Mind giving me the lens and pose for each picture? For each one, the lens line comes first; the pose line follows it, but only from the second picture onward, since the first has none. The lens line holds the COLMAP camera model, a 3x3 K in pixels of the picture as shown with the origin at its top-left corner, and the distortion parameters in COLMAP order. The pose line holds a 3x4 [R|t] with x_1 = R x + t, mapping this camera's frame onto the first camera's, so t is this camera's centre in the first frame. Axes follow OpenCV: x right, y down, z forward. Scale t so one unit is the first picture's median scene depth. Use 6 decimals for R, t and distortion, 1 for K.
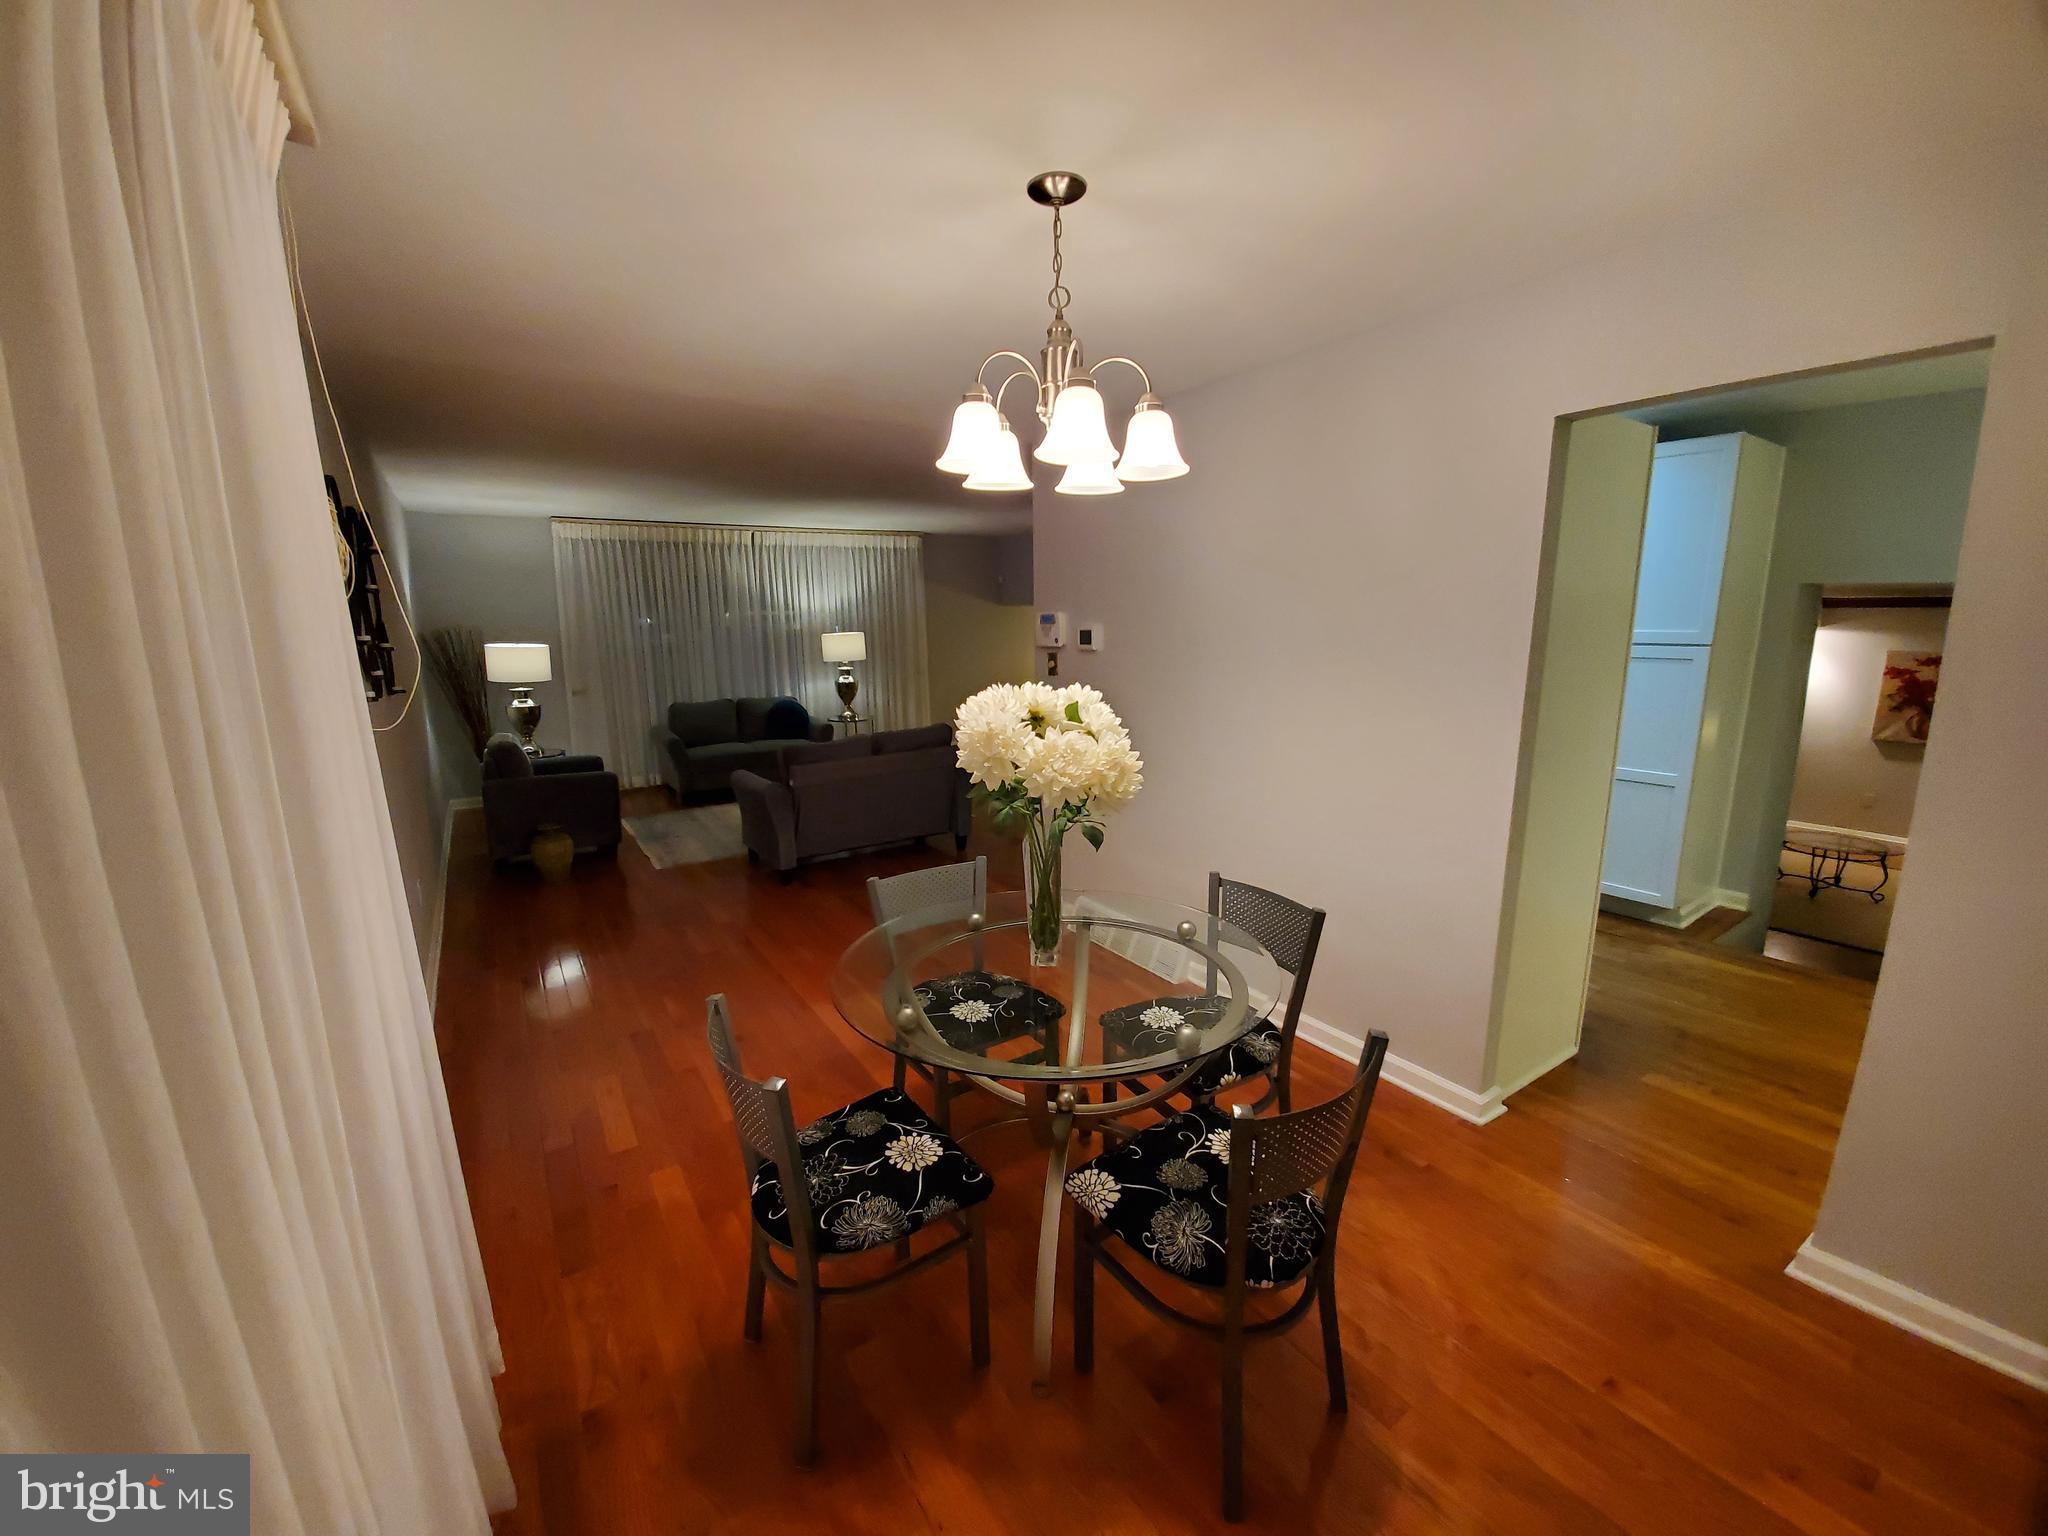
lens RADIAL K [[804.8, 0, 1023.7], [0, 804.8, 778.8], [0, 0, 1]] dist [0.001219, -0.009529]
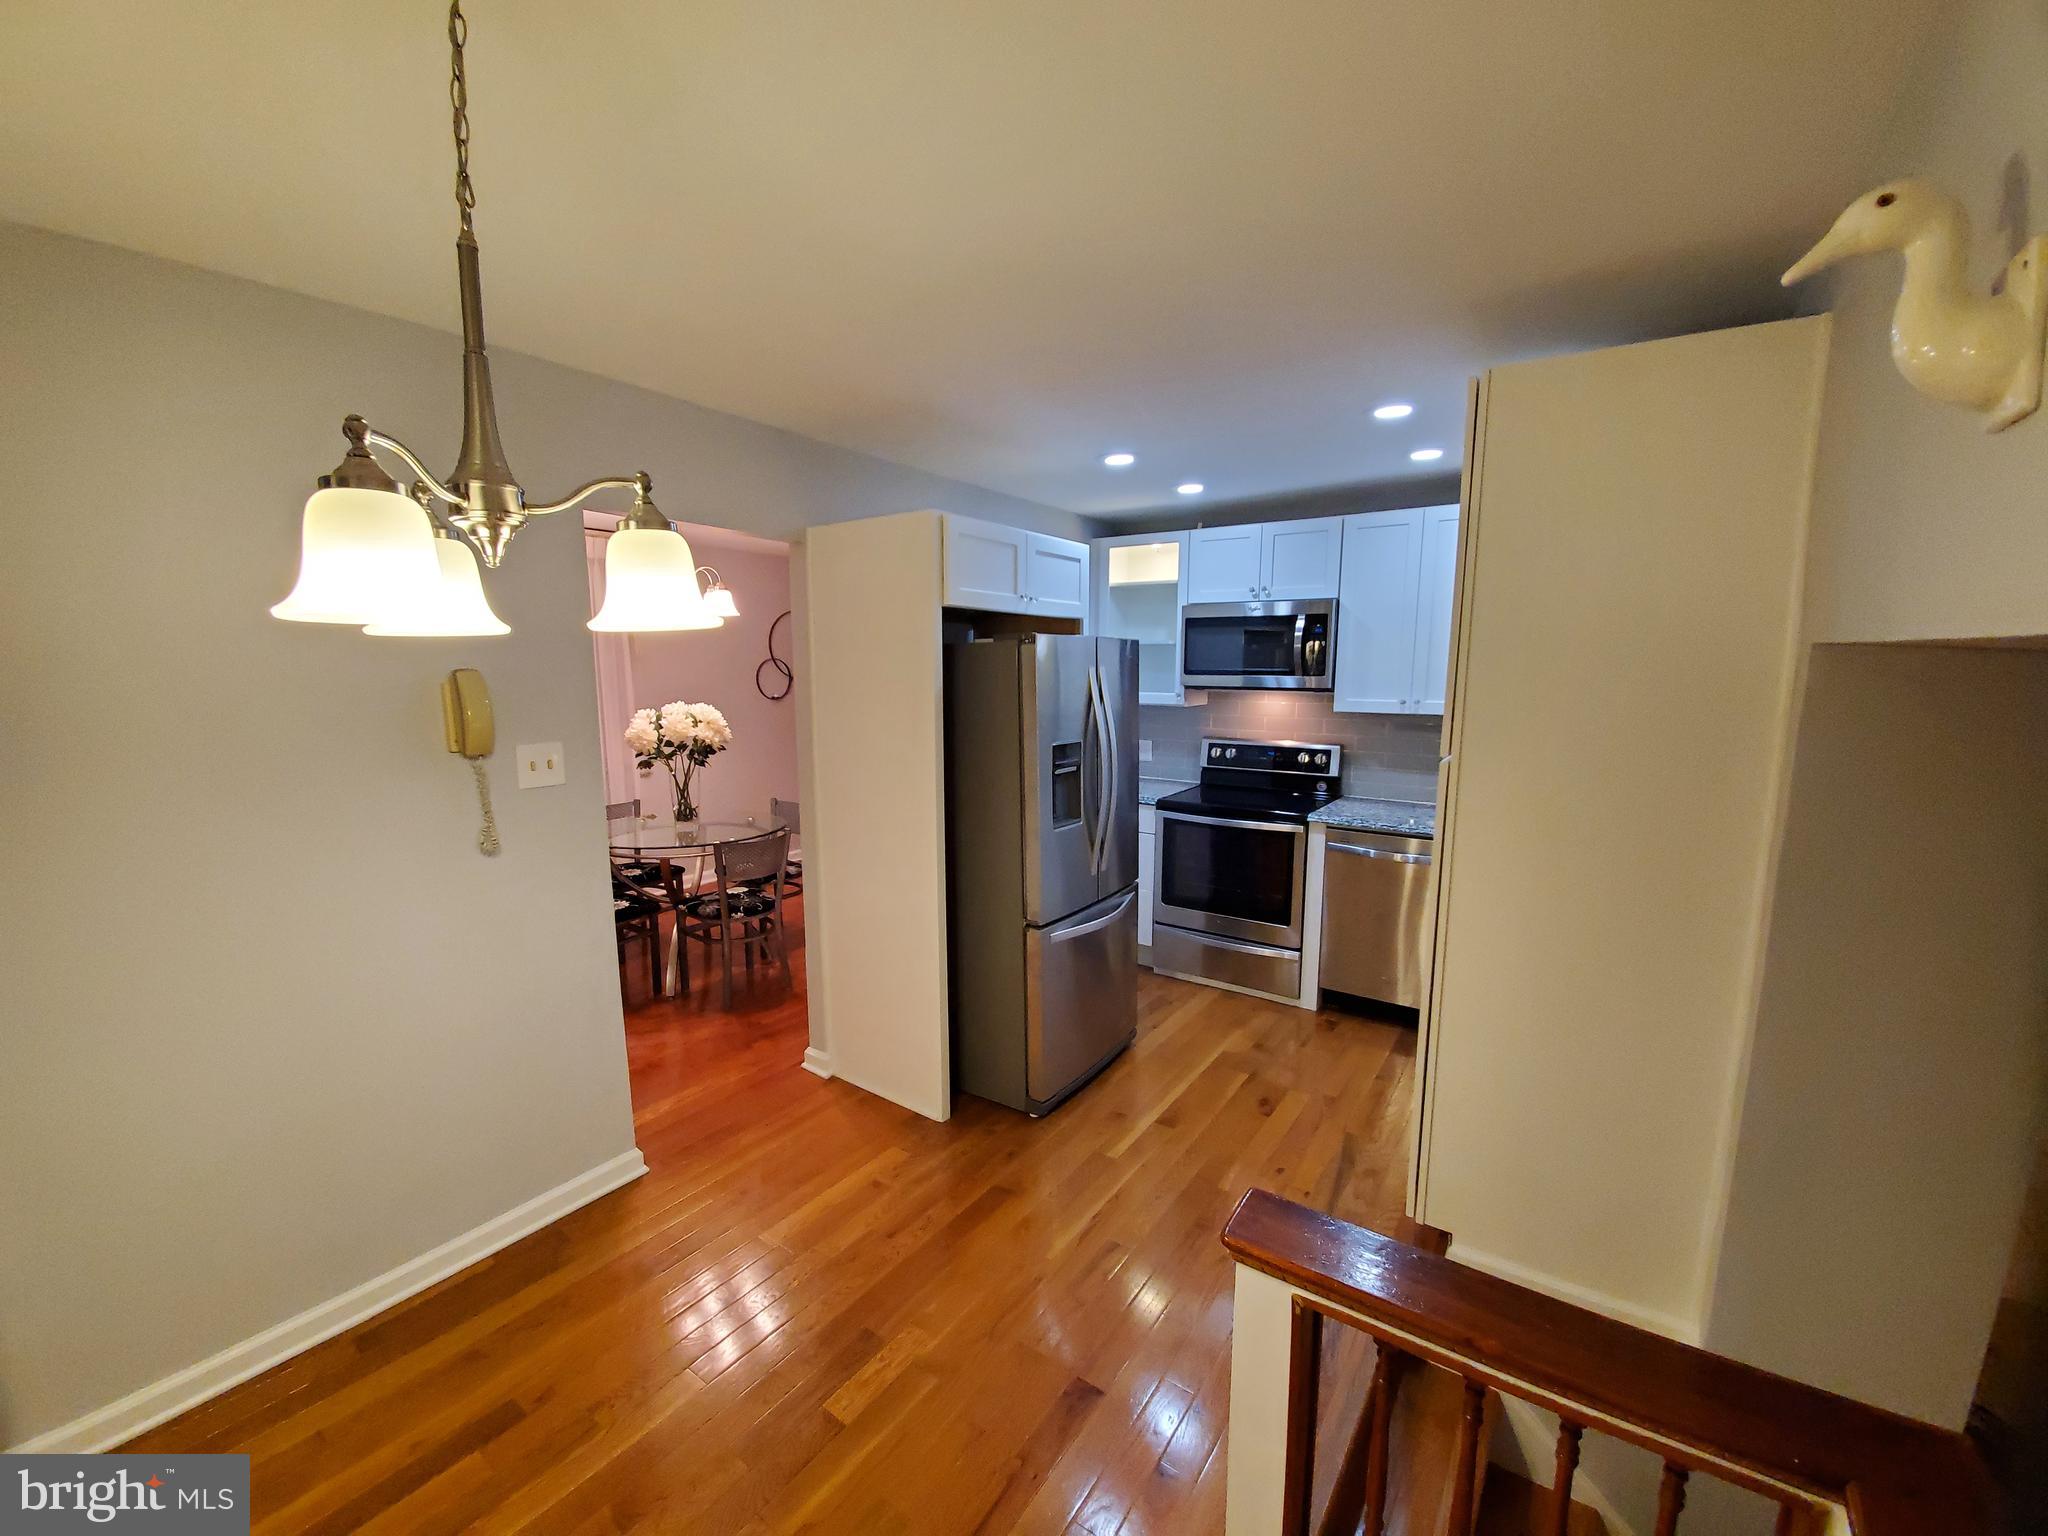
lens RADIAL K [[804.8, 0, 1023.7], [0, 804.8, 778.8], [0, 0, 1]] dist [0.001219, -0.009529]
pose [[0.348931, 0.150017, -0.925063, 0.603619], [-0.192438, 0.977539, 0.085940, -0.067749], [0.917178, 0.148030, 0.369962, 0.255432]]
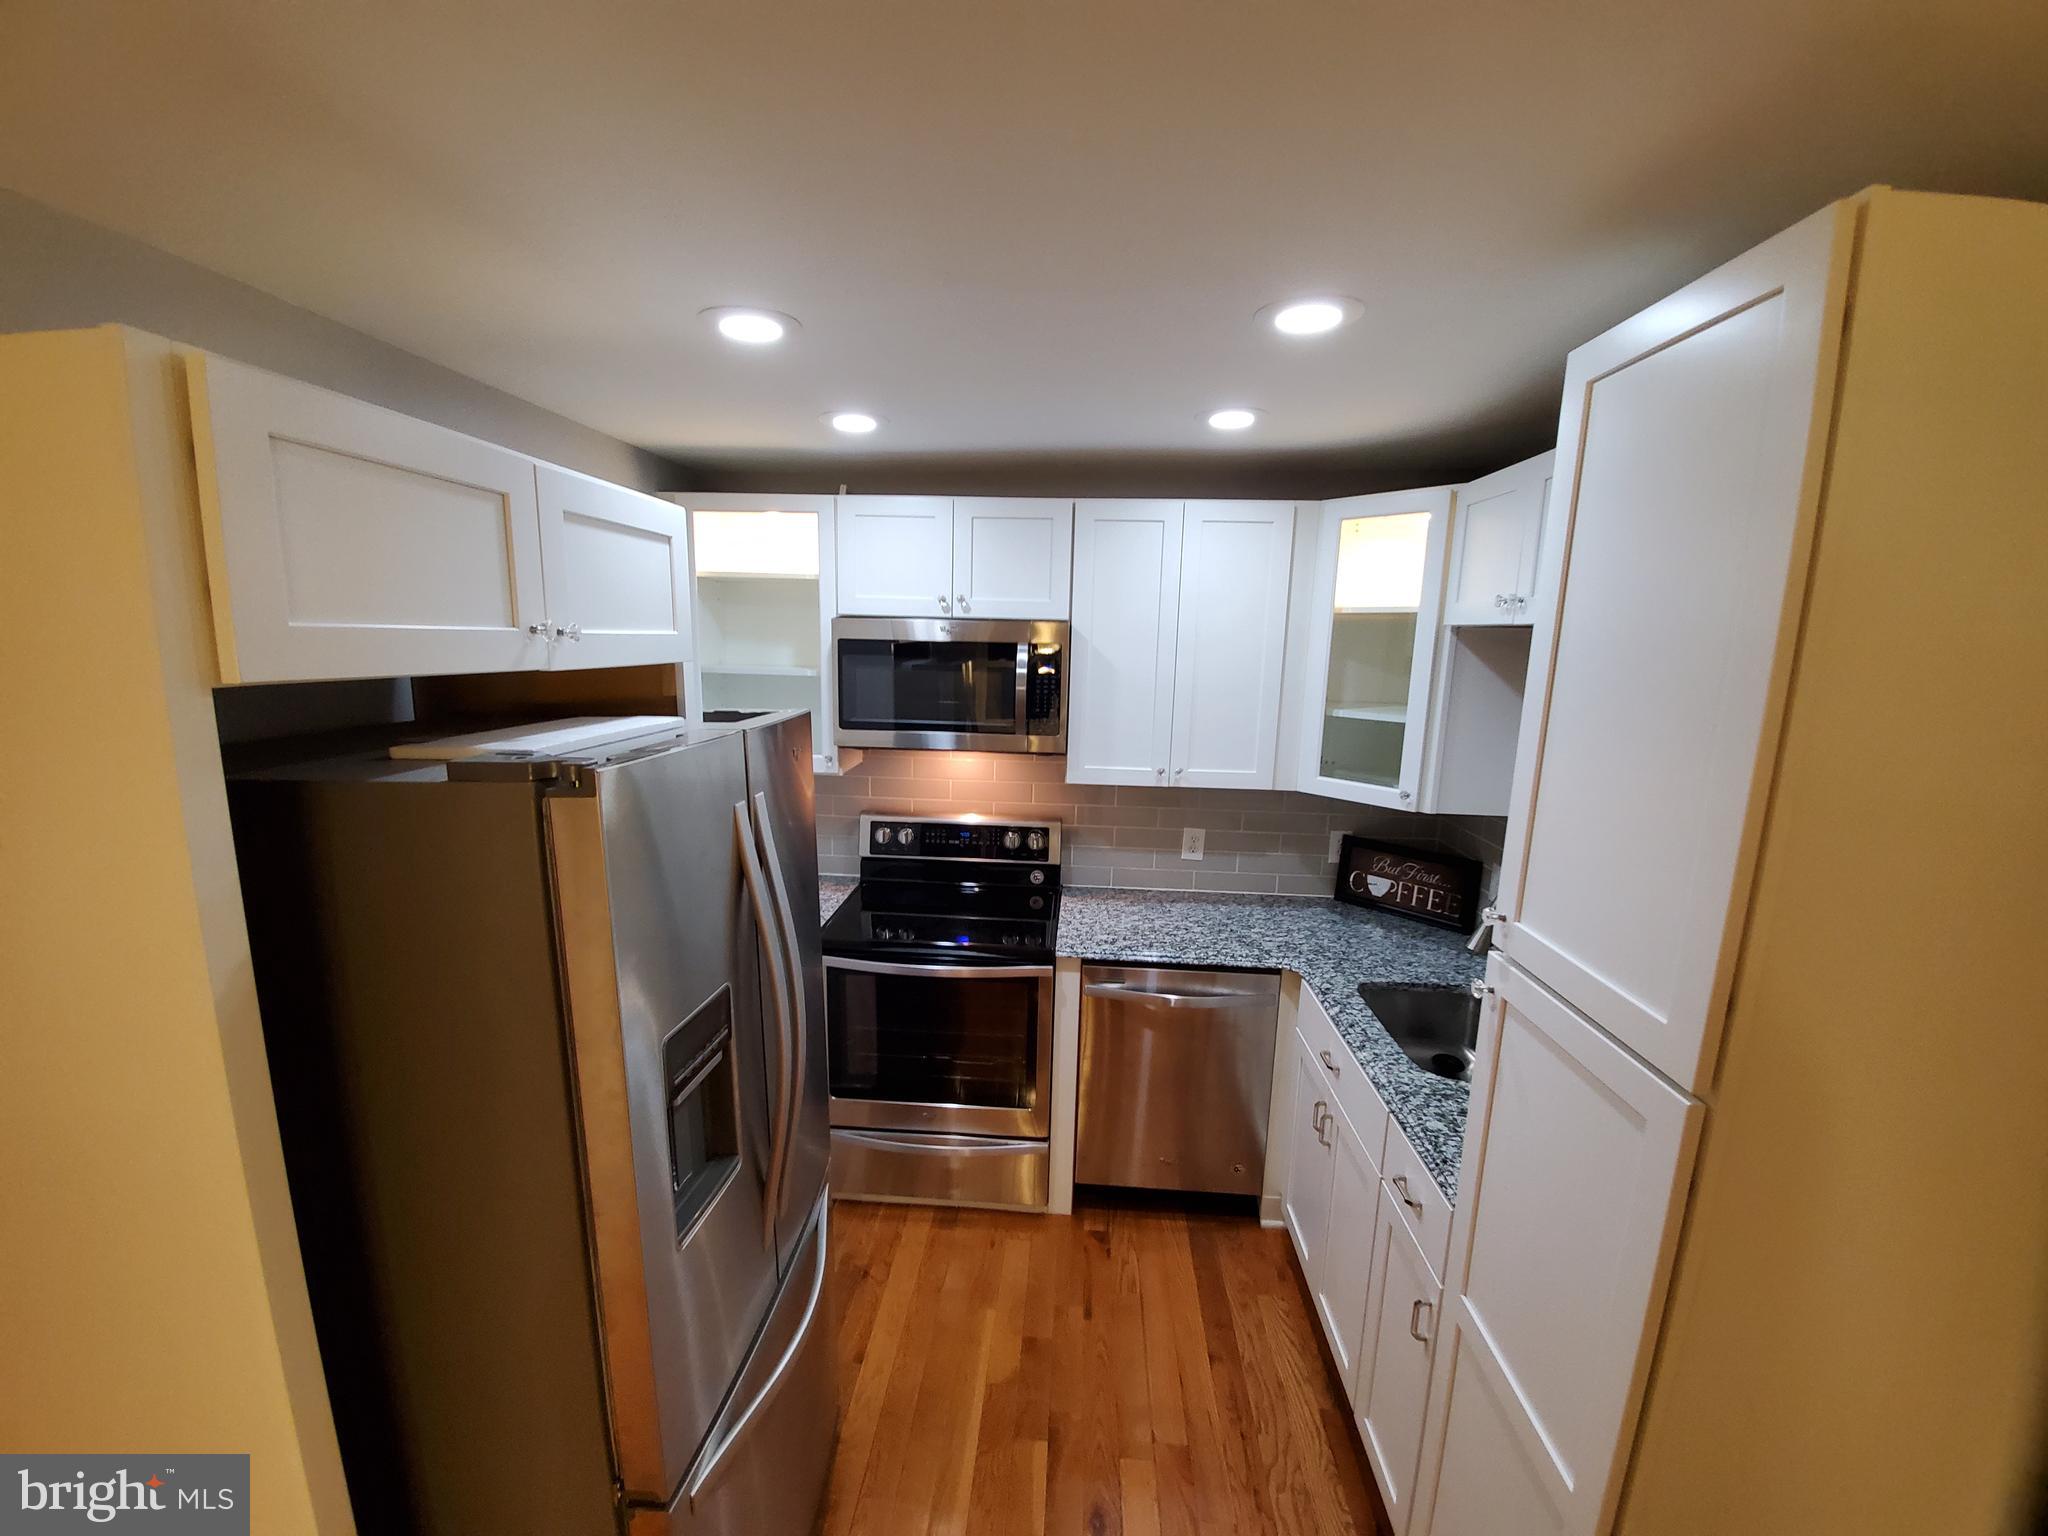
lens RADIAL K [[804.8, 0, 1023.7], [0, 804.8, 778.8], [0, 0, 1]] dist [0.001219, -0.009529]
pose [[0.784940, 0.140999, -0.603315, 0.389799], [-0.156740, 0.987276, 0.026809, -0.112586], [0.599419, 0.073520, 0.797052, 0.325345]]
